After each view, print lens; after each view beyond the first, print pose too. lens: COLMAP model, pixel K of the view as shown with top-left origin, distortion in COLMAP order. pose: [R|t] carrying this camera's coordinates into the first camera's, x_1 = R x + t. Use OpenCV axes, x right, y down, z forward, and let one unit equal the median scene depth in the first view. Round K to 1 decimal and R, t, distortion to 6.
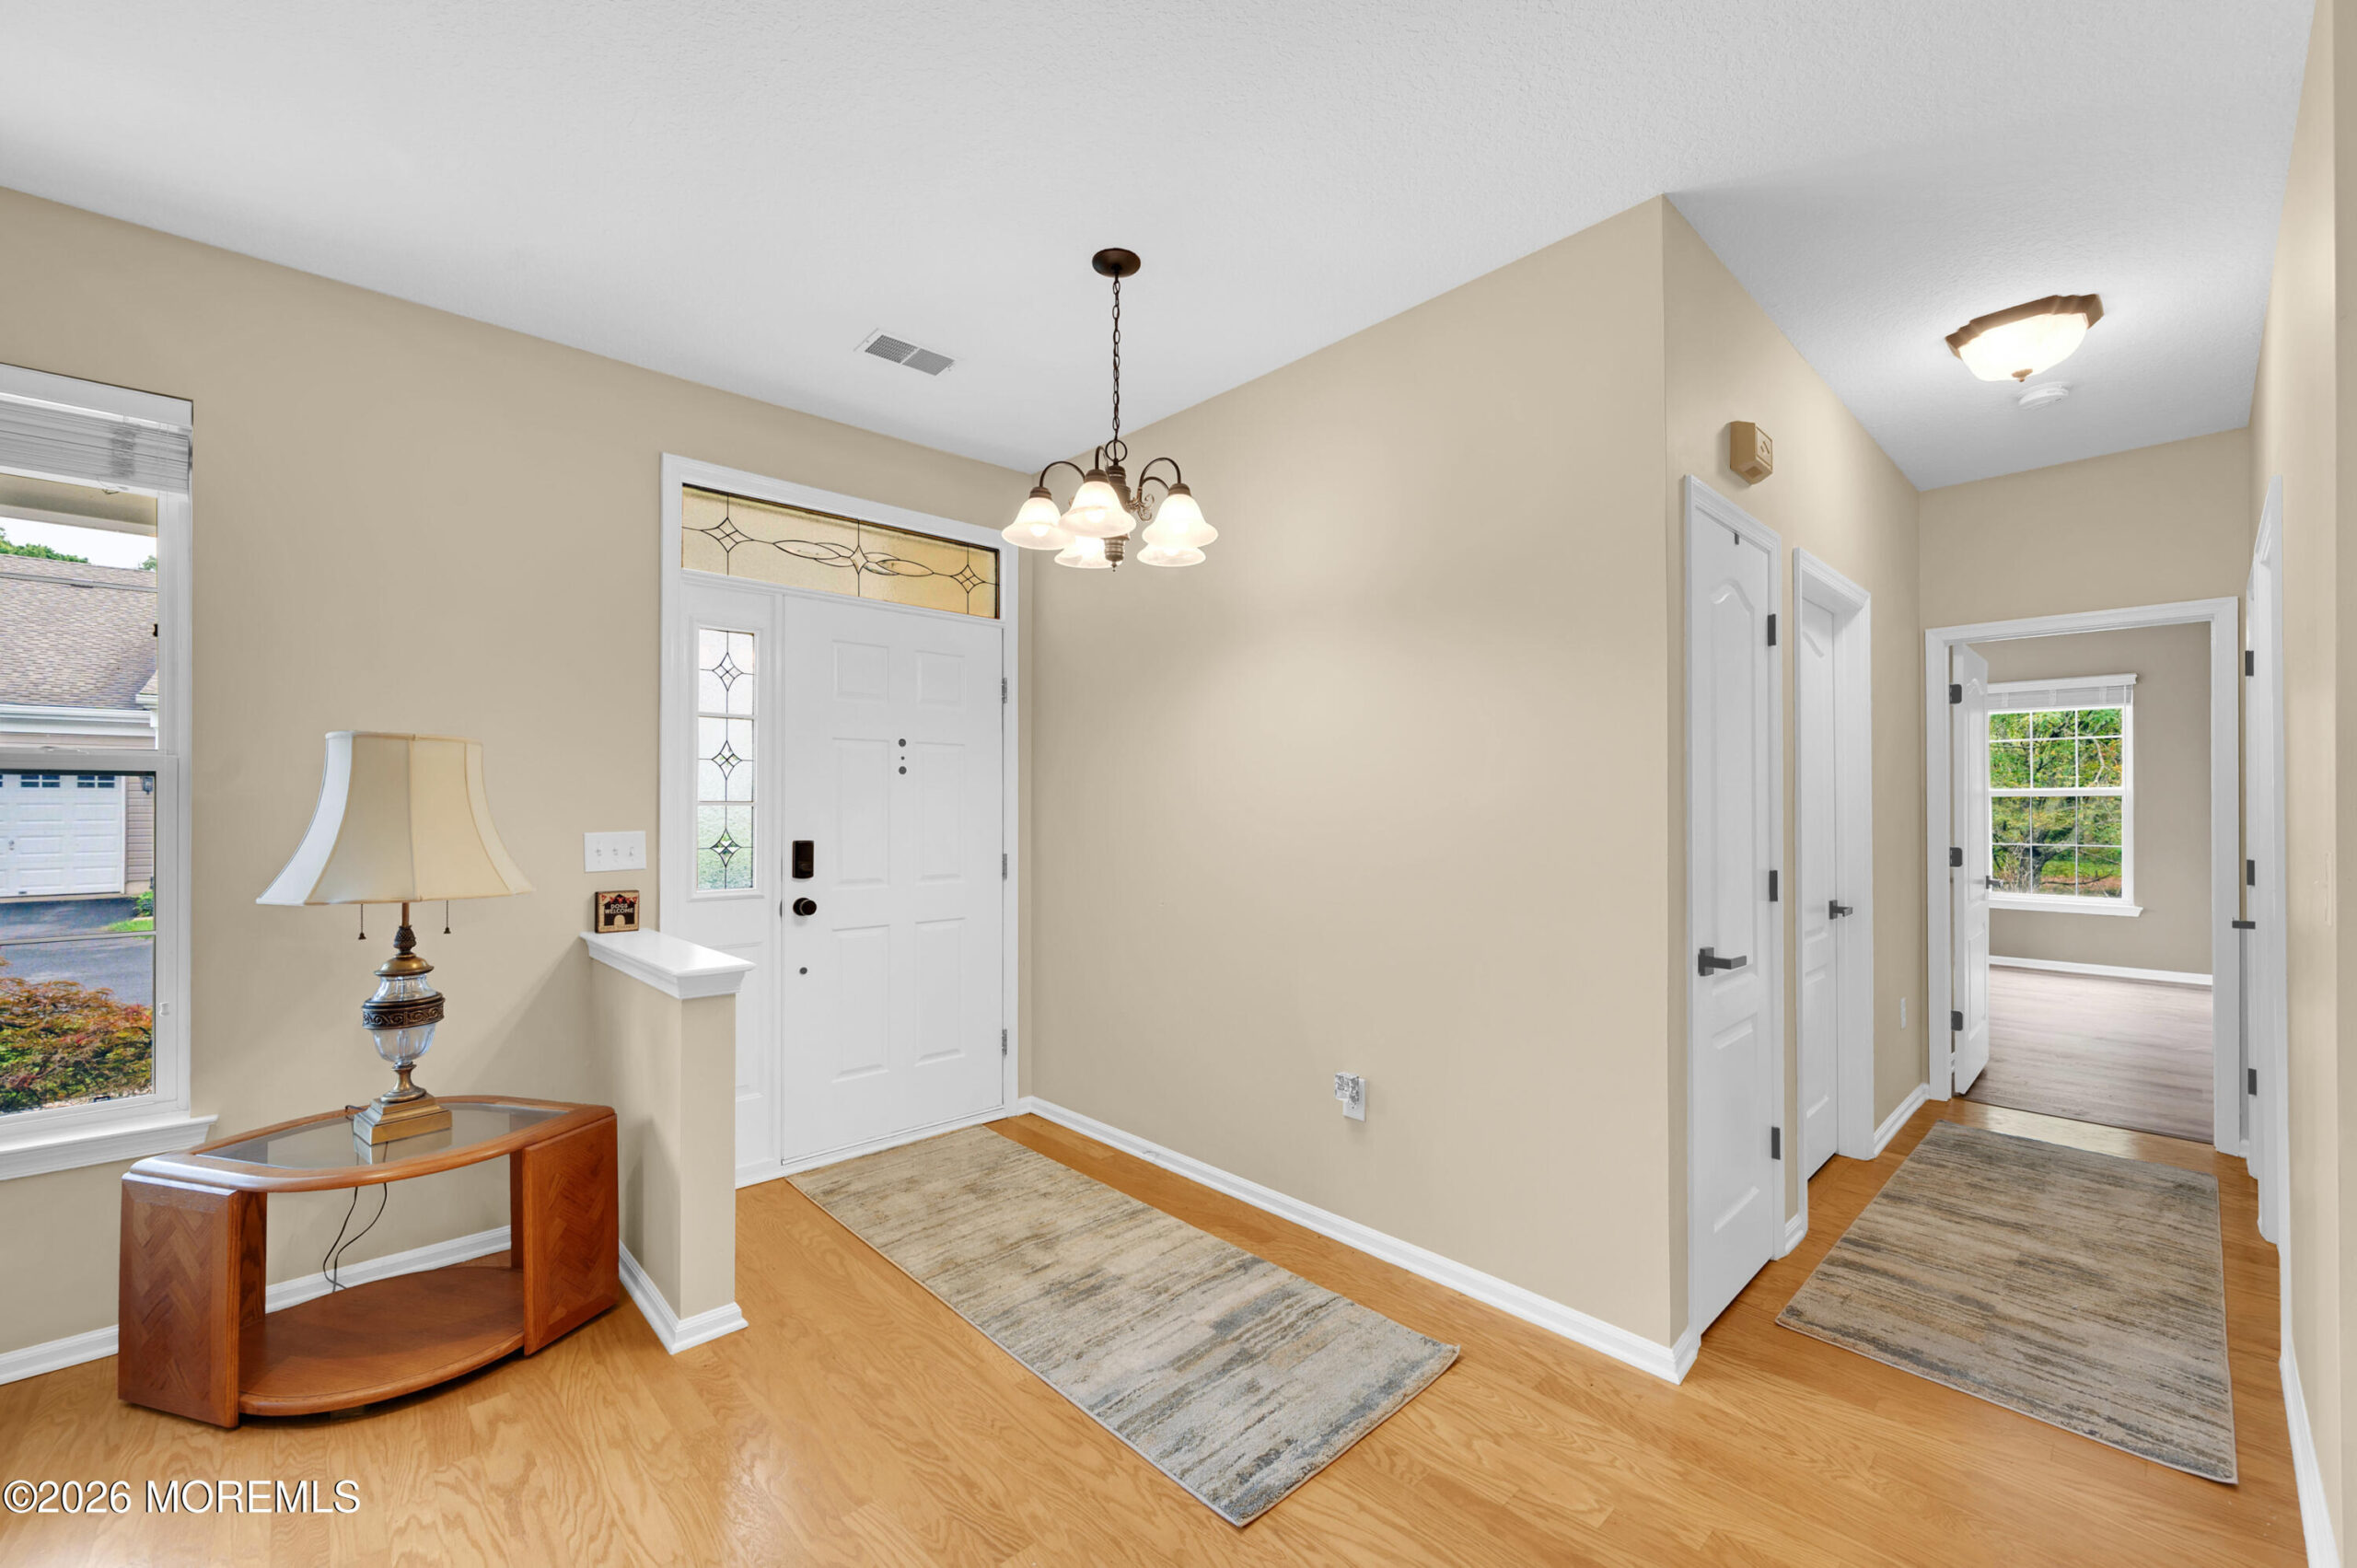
lens RADIAL K [[932.4, 0, 1172.1], [0, 932.4, 796.6], [0, 0, 1]] dist [-0.002656, 0.000642]
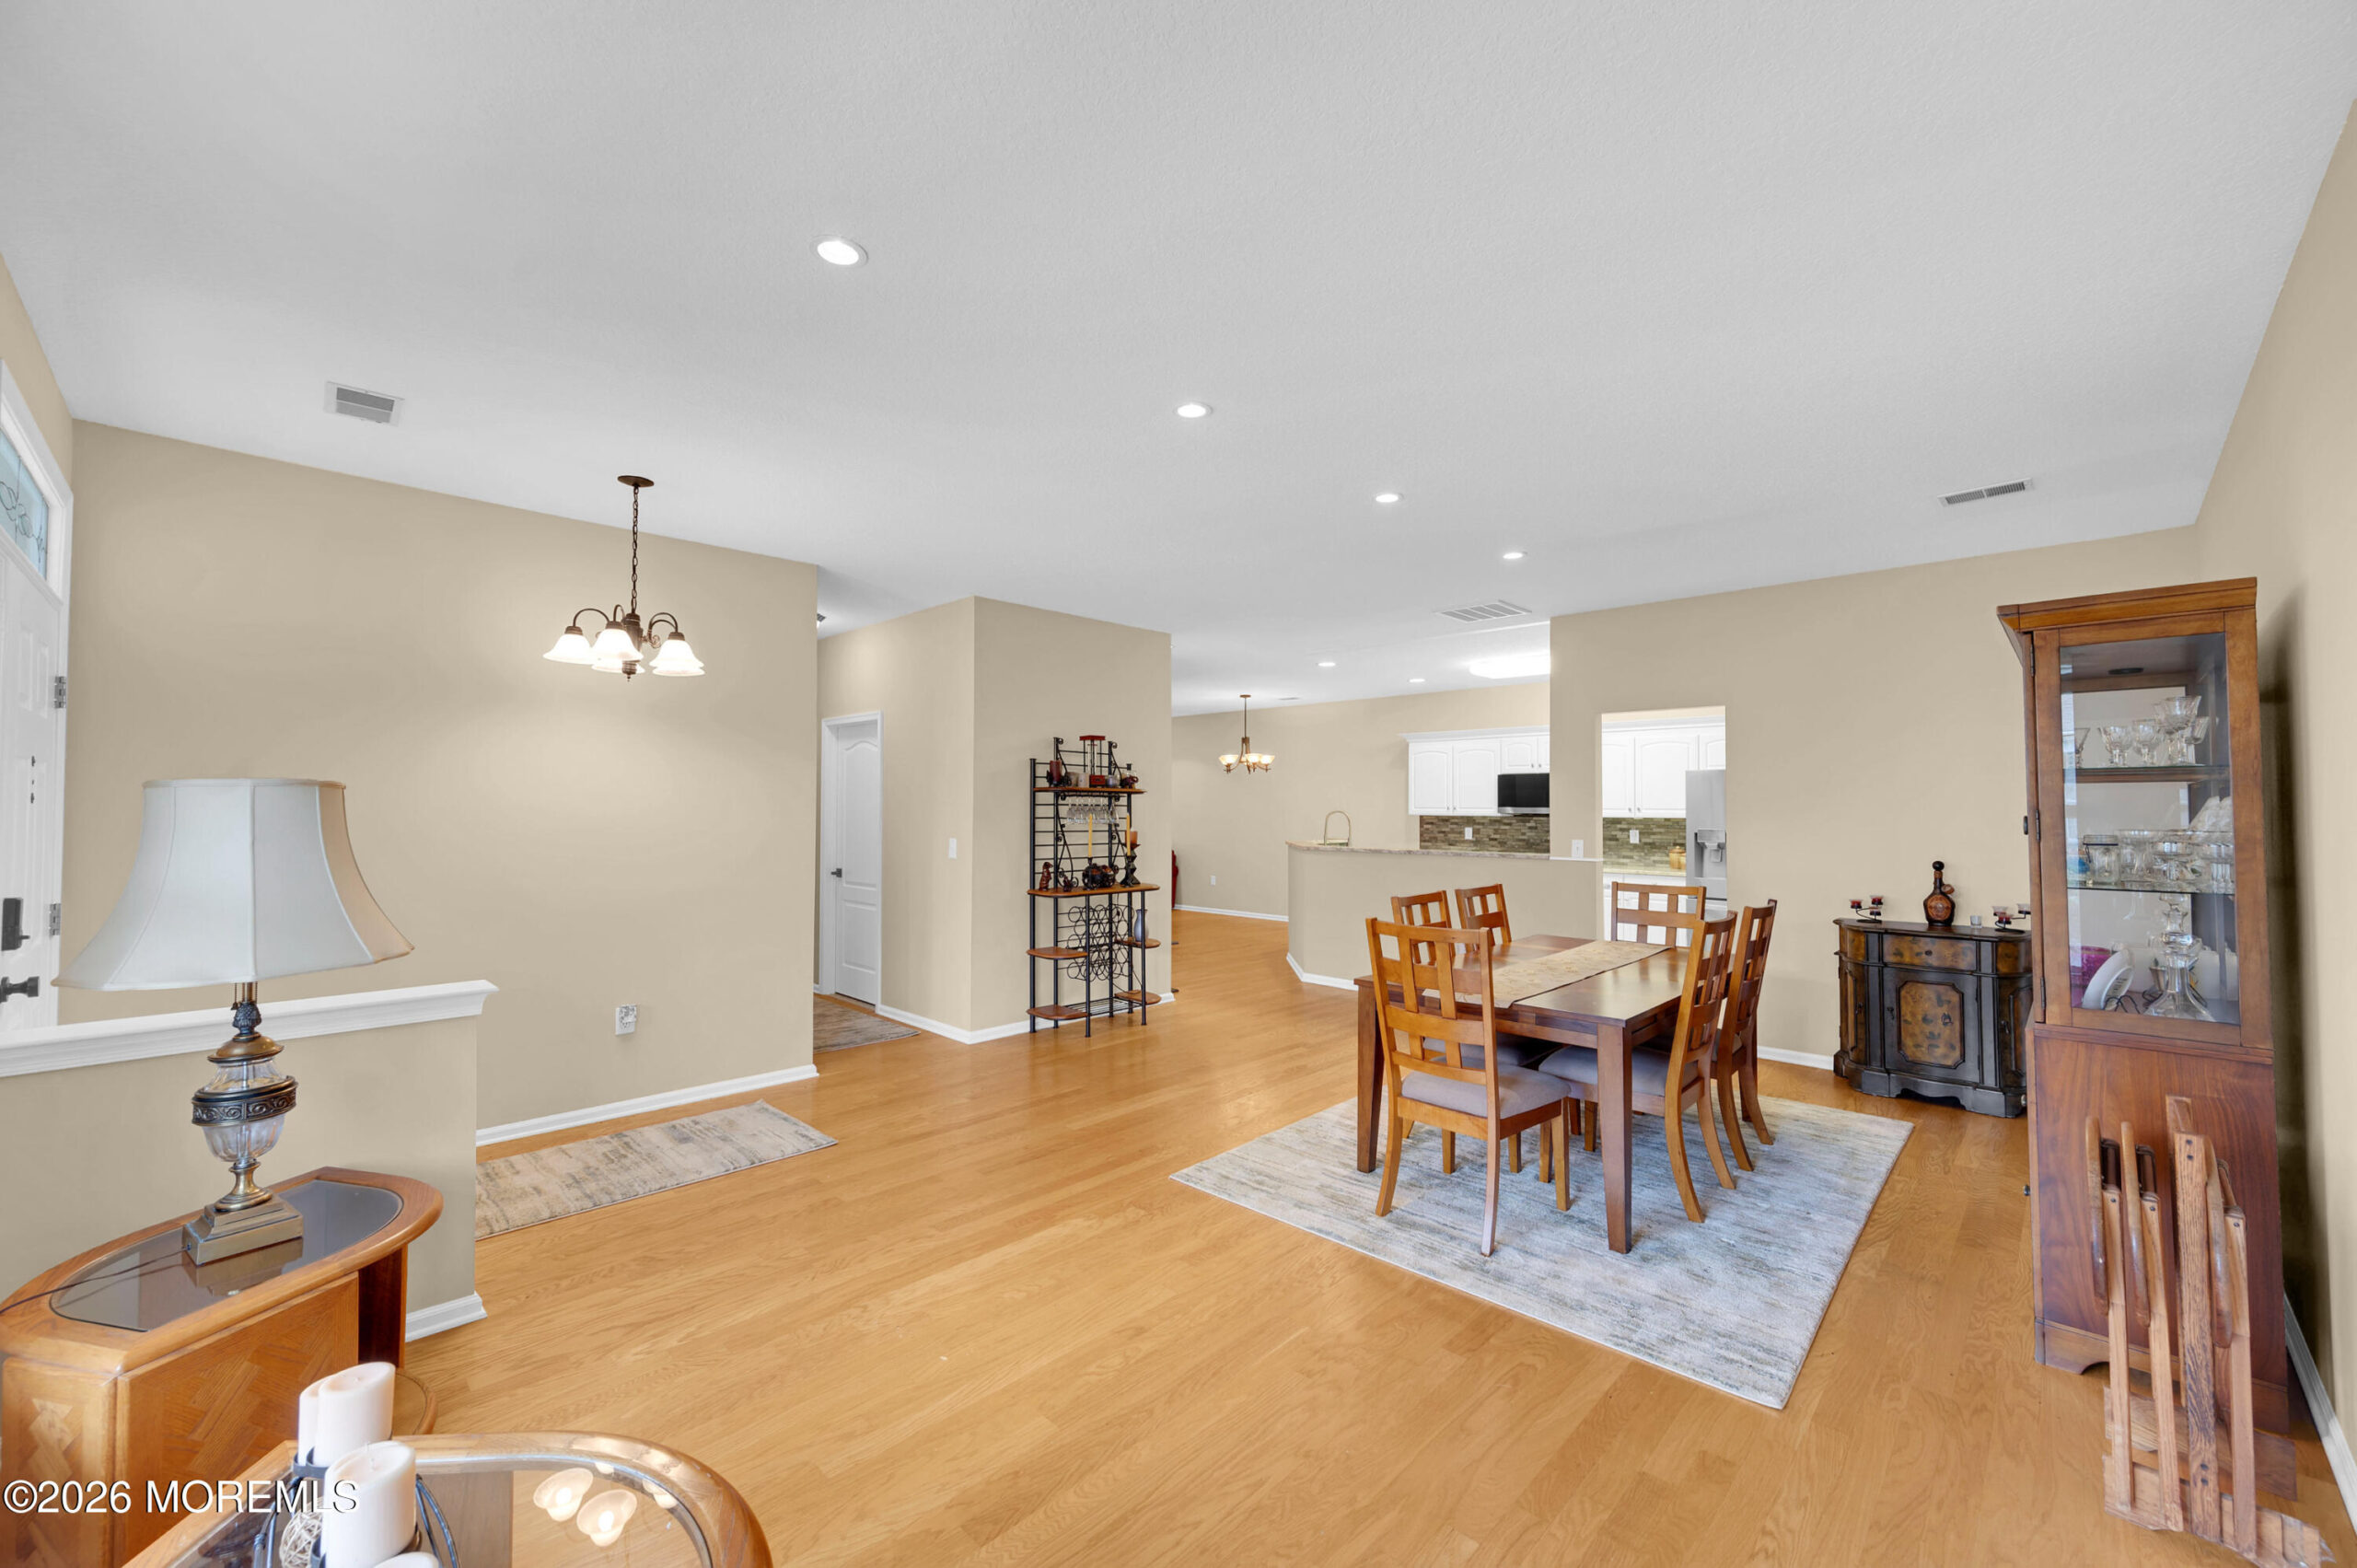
lens RADIAL K [[932.4, 0, 1187.8], [0, 932.4, 777.3], [0, 0, 1]] dist [-0.002656, 0.000642]
pose [[-0.040359, 0.032127, 0.998669, -1.416890], [-0.013558, 0.999373, -0.032698, -0.043394], [-0.999093, -0.014860, -0.039898, 0.137179]]
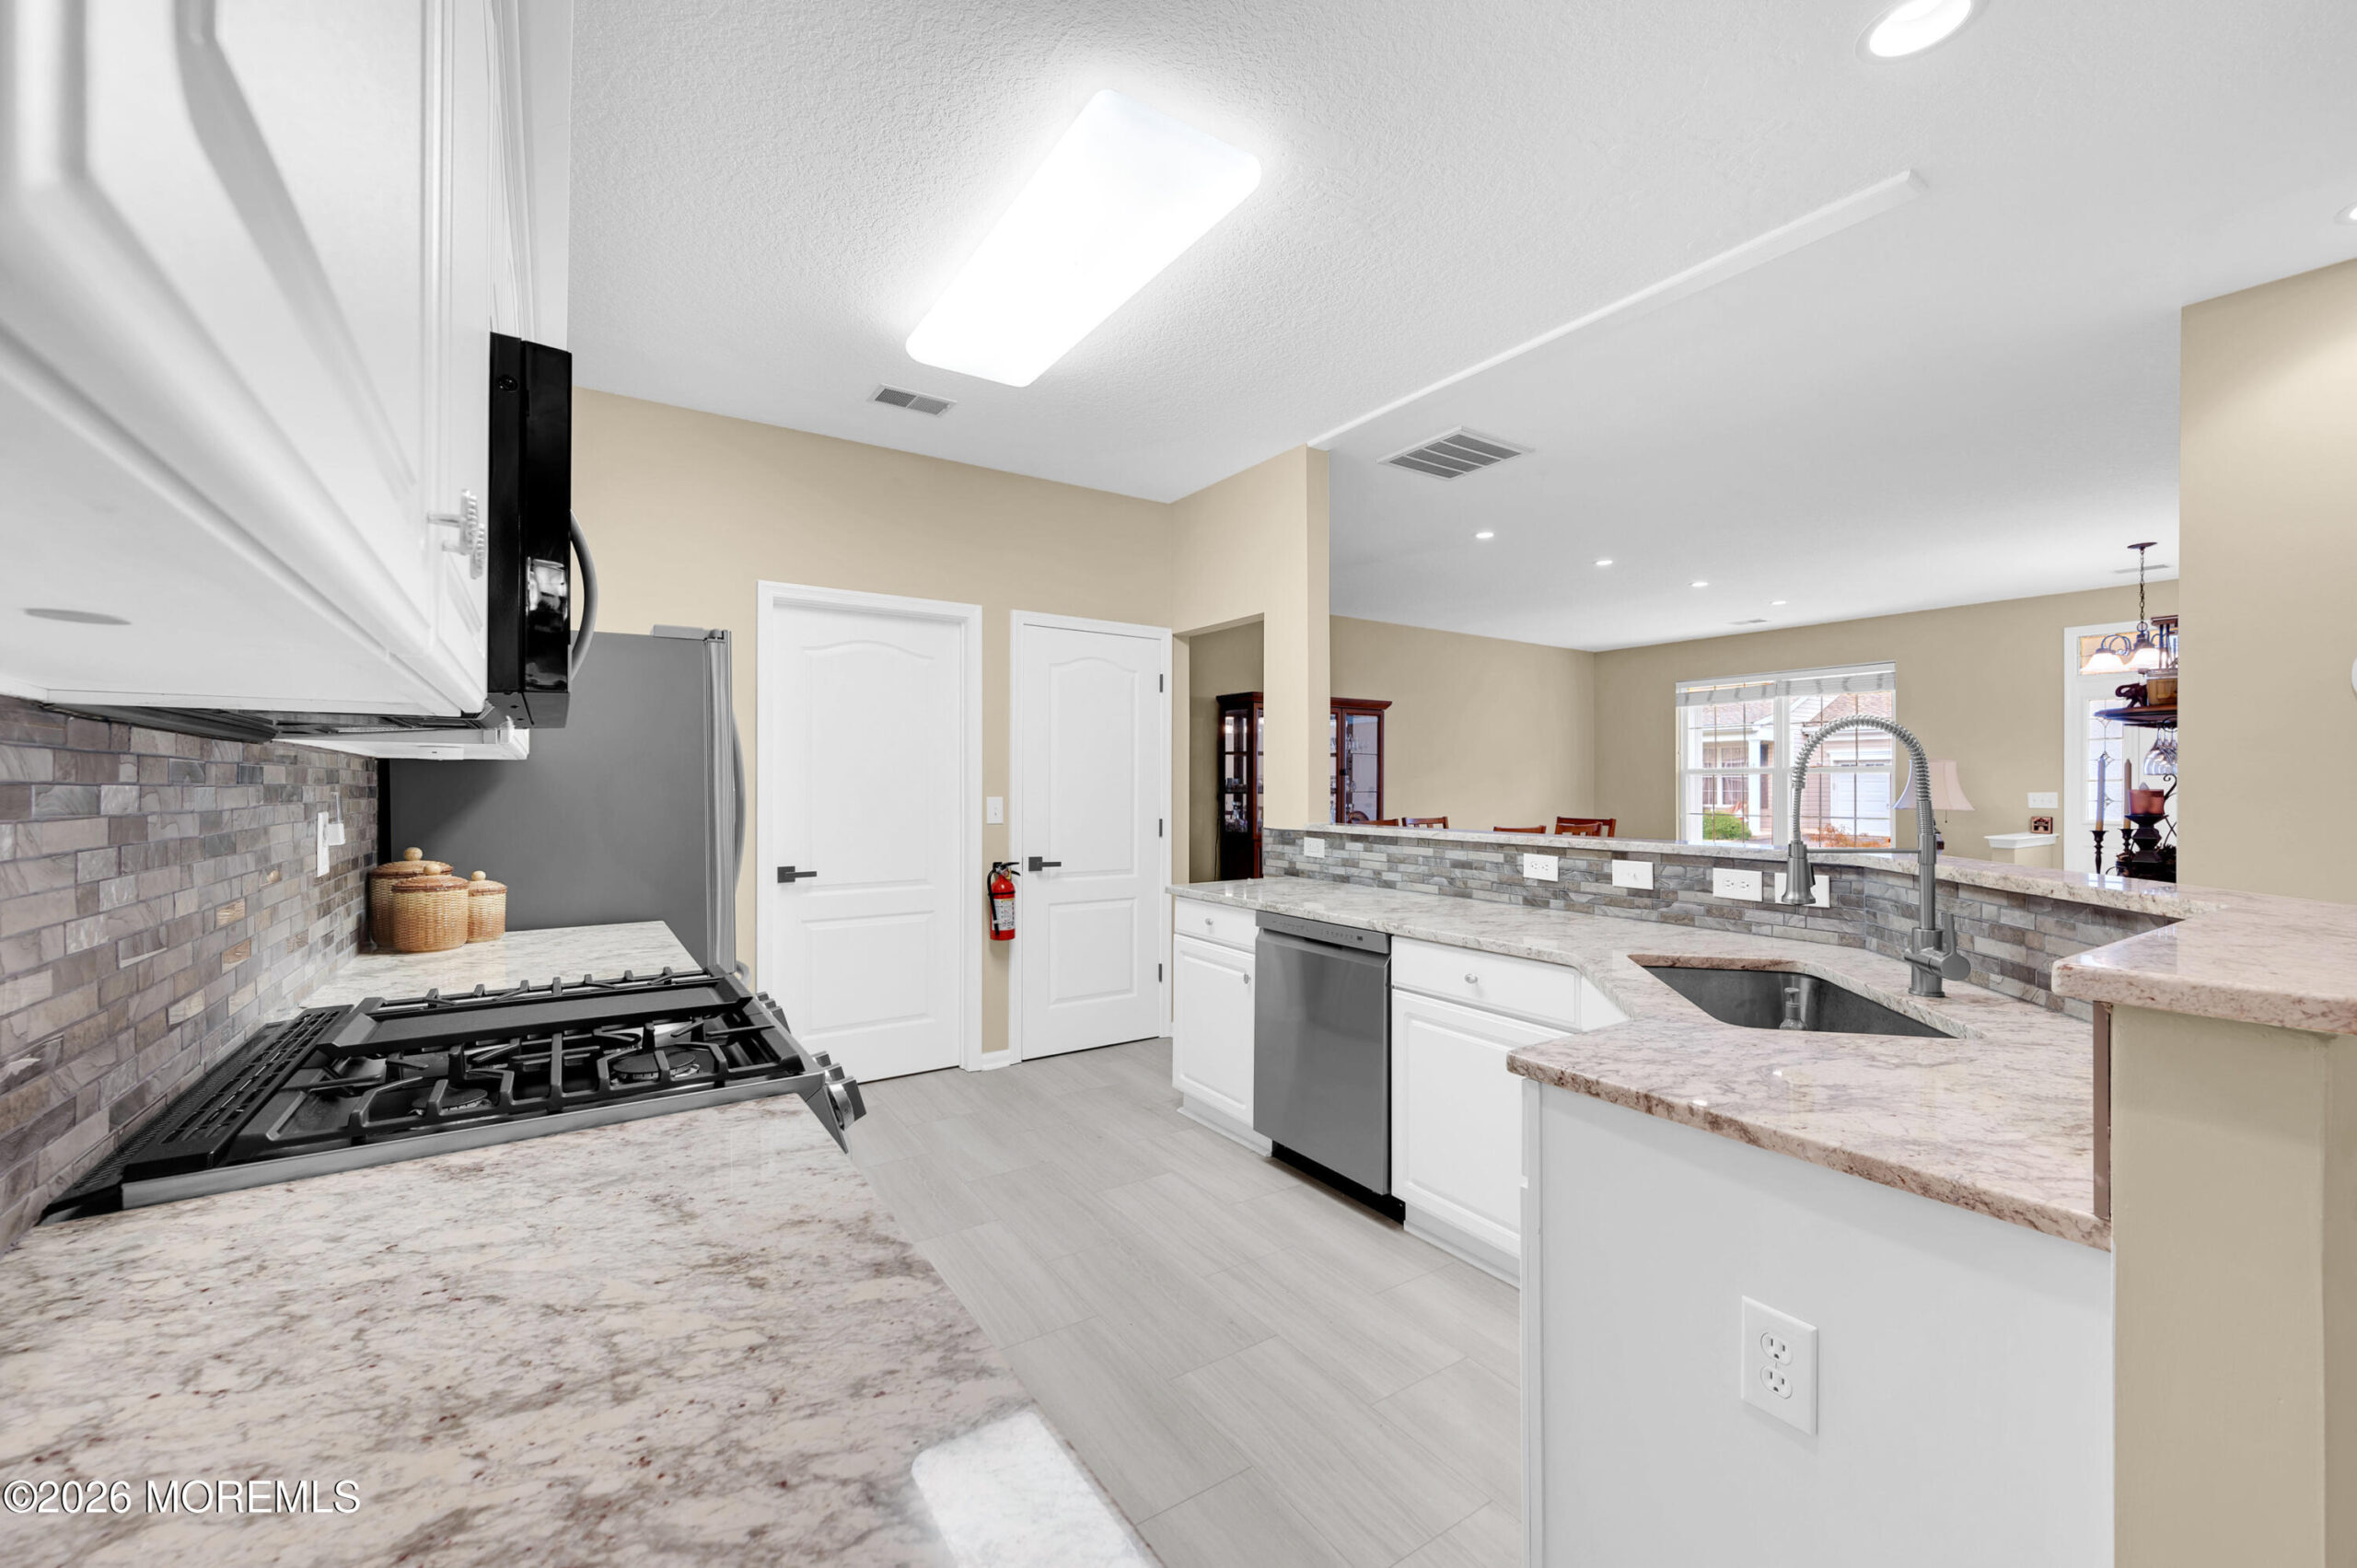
lens RADIAL K [[932.4, 0, 1176.2], [0, 932.4, 783.1], [0, 0, 1]] dist [-0.002656, 0.000642]
pose [[-0.177842, -0.002067, -0.984057, 2.286438], [0.009631, 0.999946, -0.003841, 0.001064], [0.984012, -0.010161, -0.177813, -0.819734]]
